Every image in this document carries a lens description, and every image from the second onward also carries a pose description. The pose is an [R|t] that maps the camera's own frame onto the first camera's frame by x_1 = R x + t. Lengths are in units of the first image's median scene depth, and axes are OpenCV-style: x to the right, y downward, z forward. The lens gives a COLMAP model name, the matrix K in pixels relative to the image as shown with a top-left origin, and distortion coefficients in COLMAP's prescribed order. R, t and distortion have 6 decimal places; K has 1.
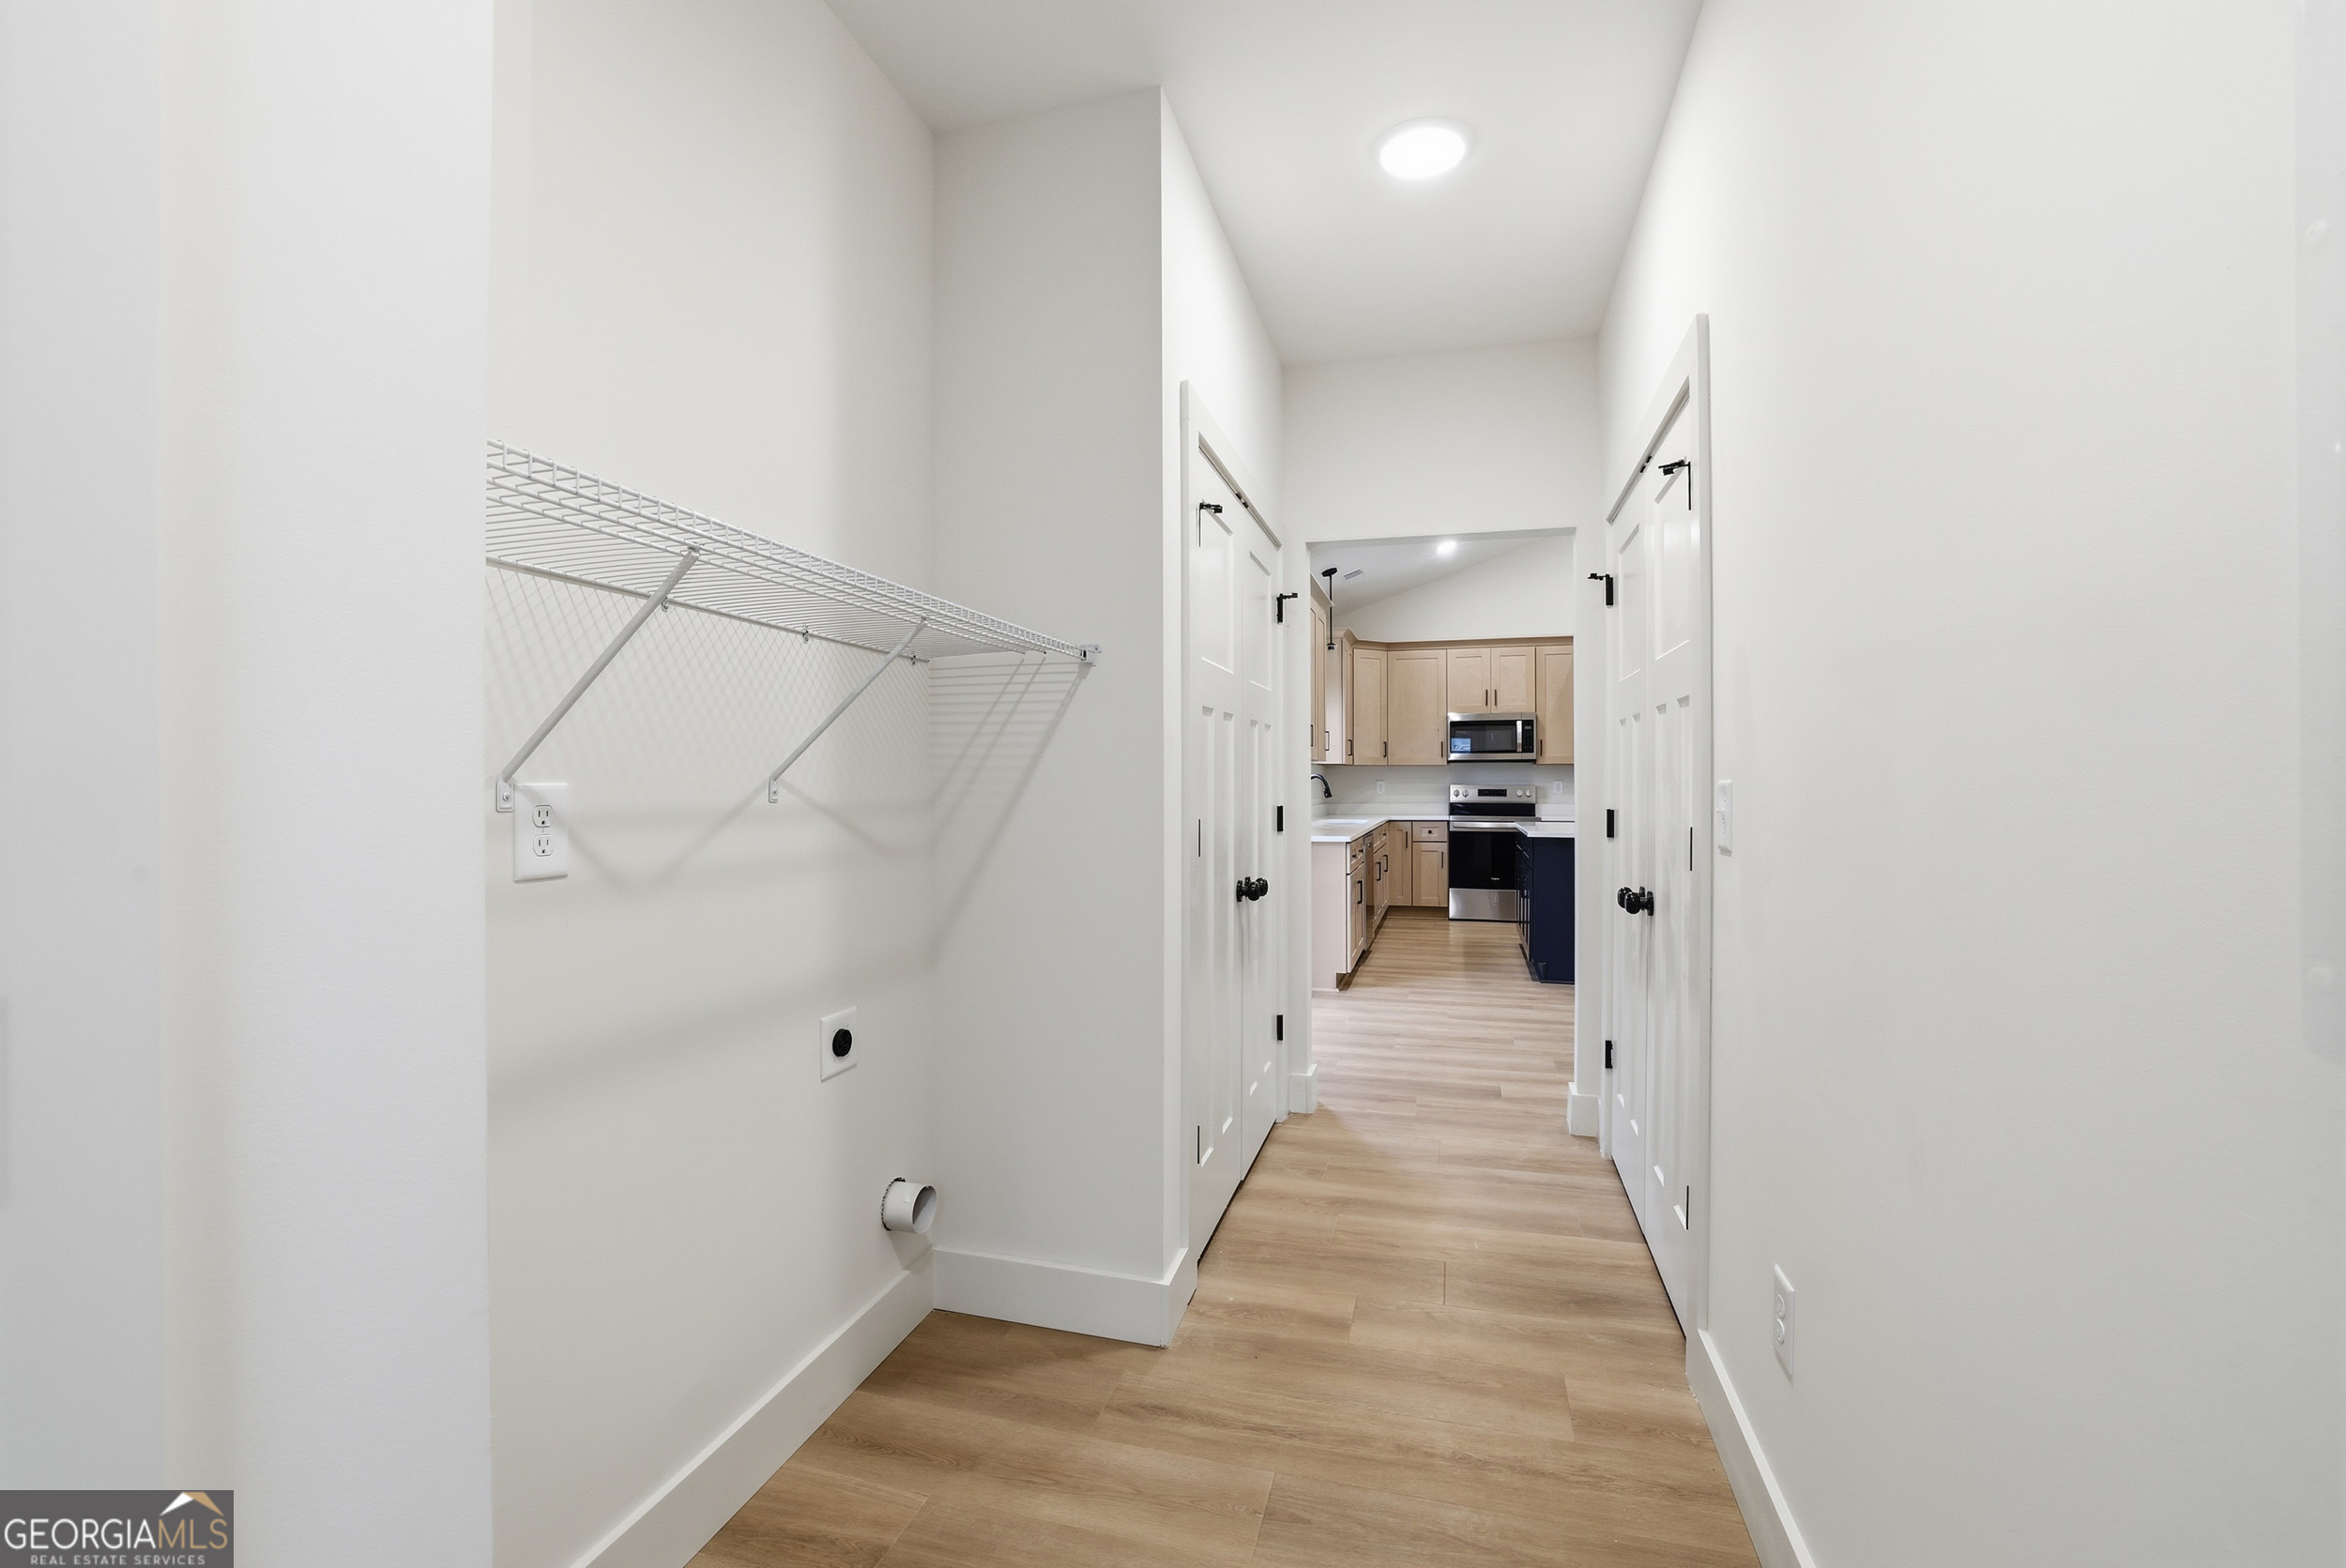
lens RADIAL K [[1017.3, 0, 1163.3], [0, 1017.3, 771.6], [0, 0, 1]] dist [-0.048994, 0.018601]
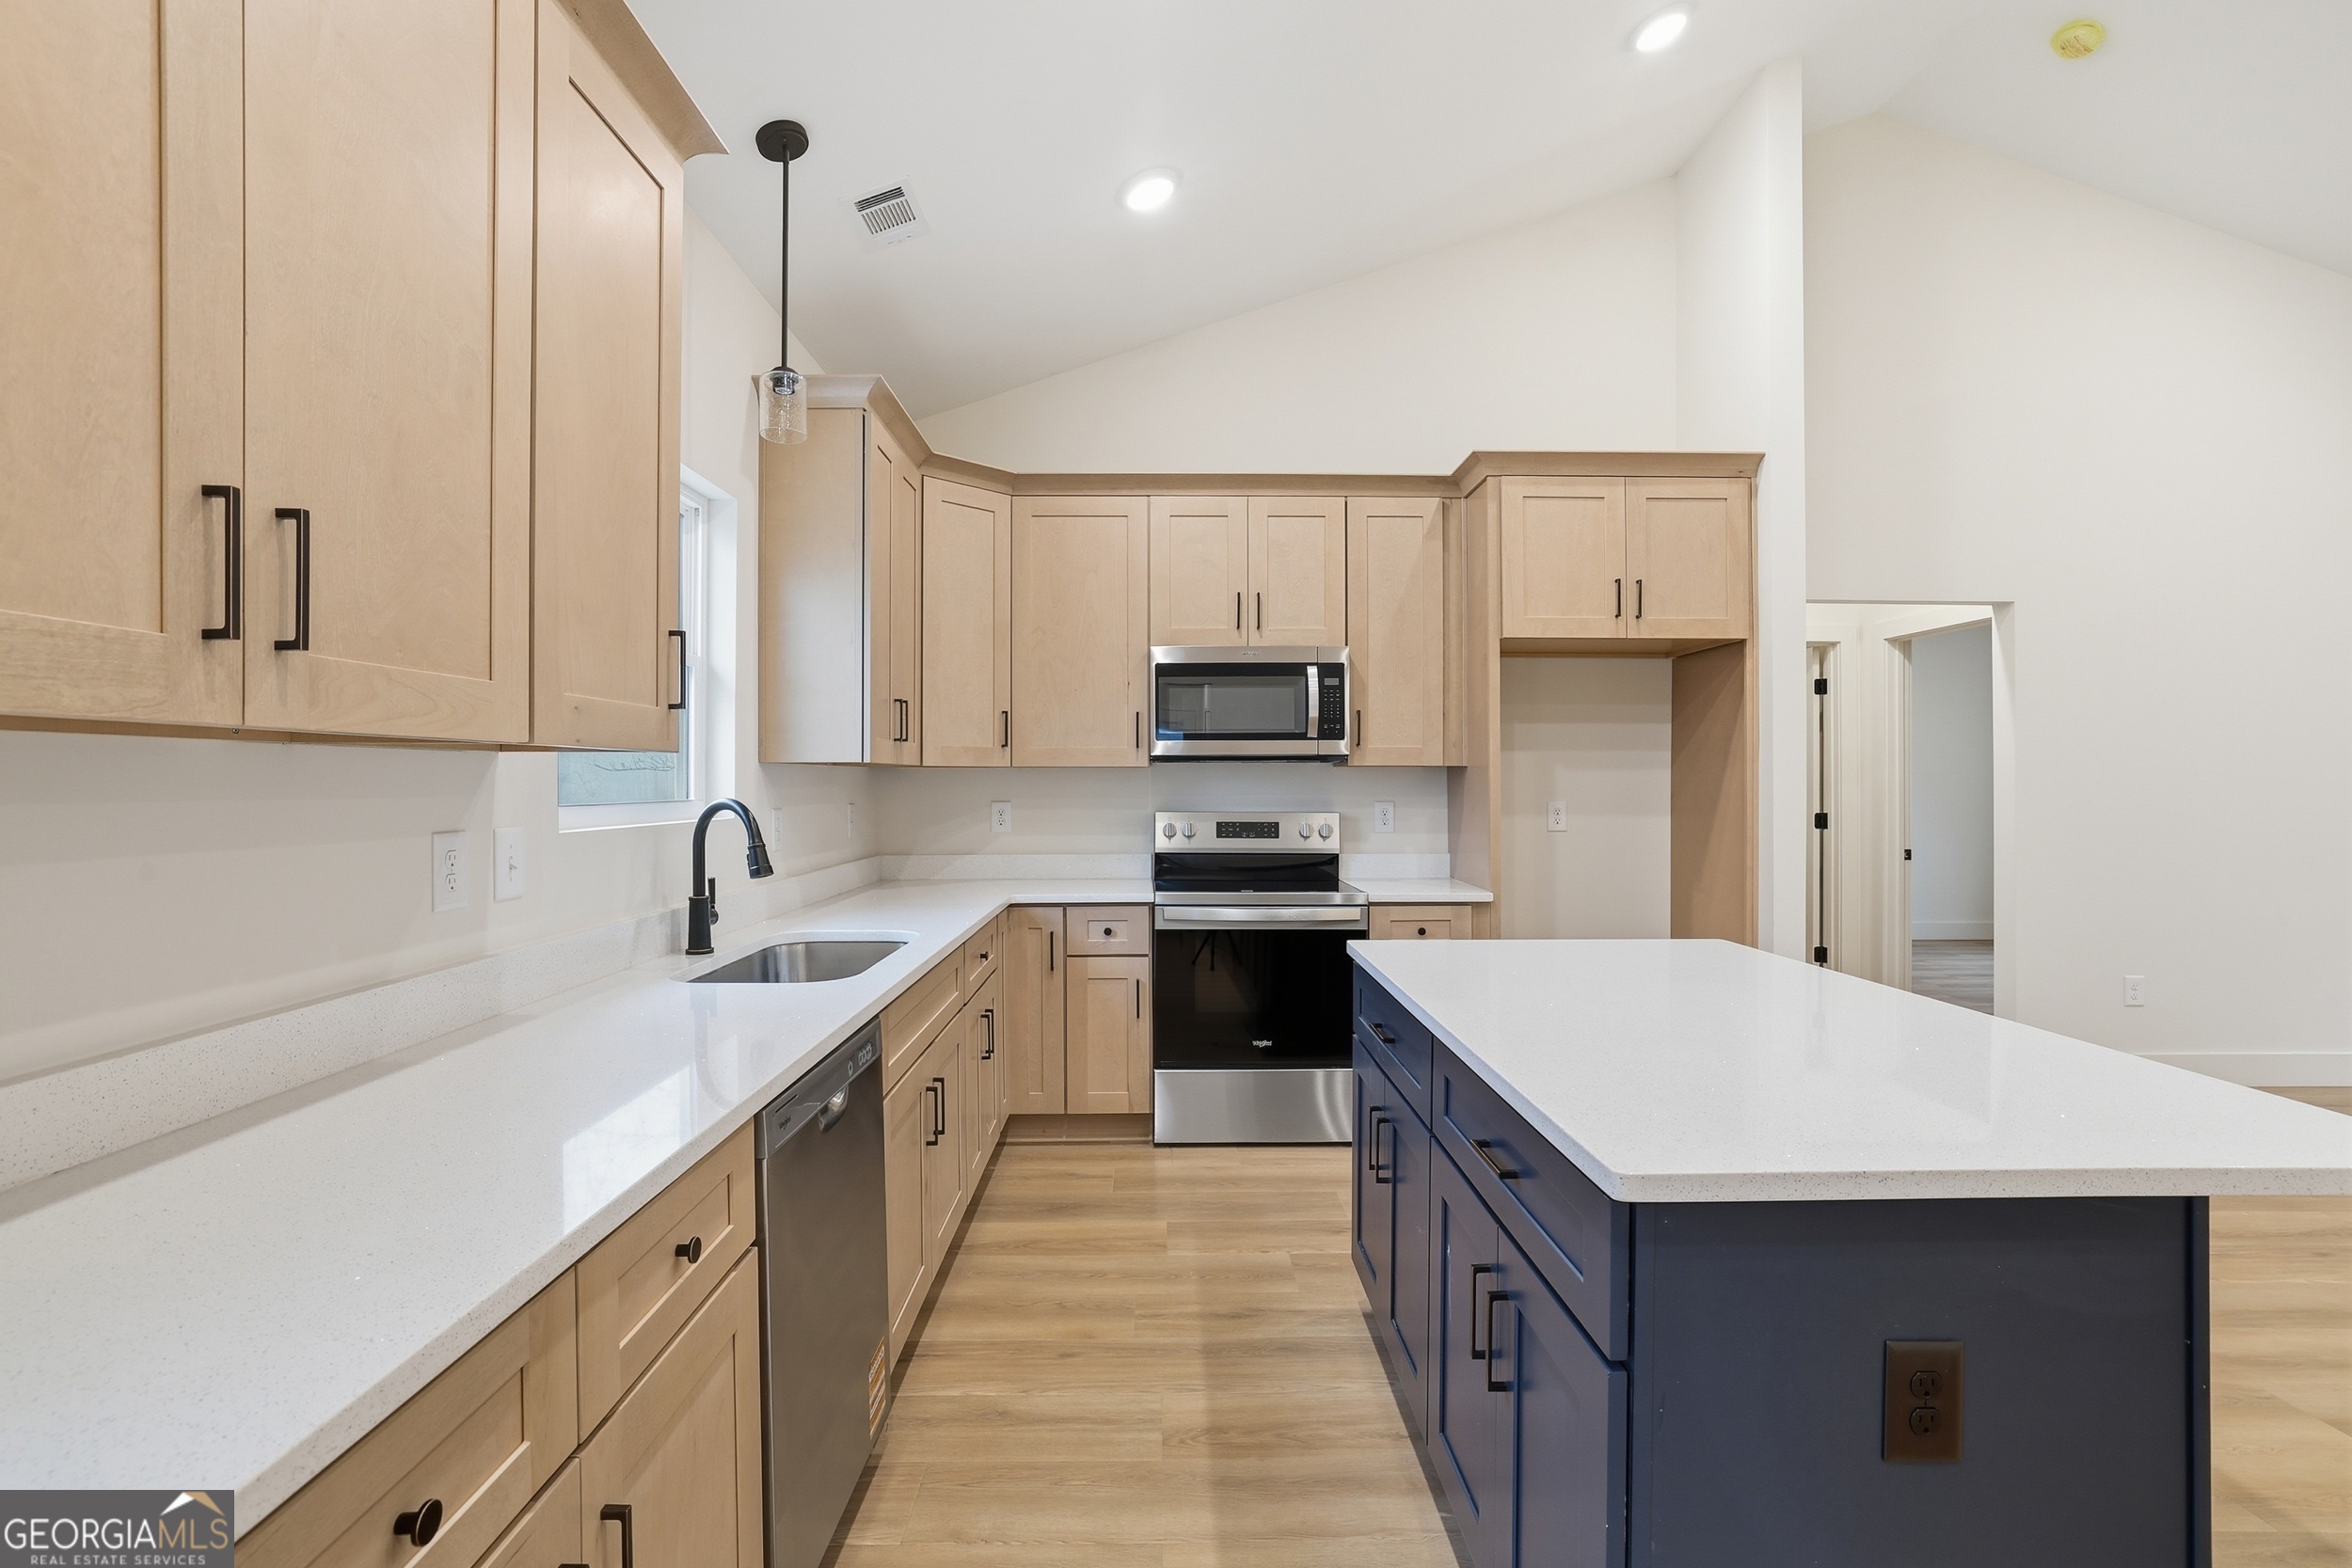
lens RADIAL K [[1019.9, 0, 1166.3], [0, 1019.9, 771.6], [0, 0, 1]] dist [-0.048994, 0.018601]
pose [[0.956390, 0.003308, 0.292074, 0.163945], [-0.002279, 0.999990, -0.003863, -0.003095], [-0.292083, 0.003028, 0.956388, 0.596457]]
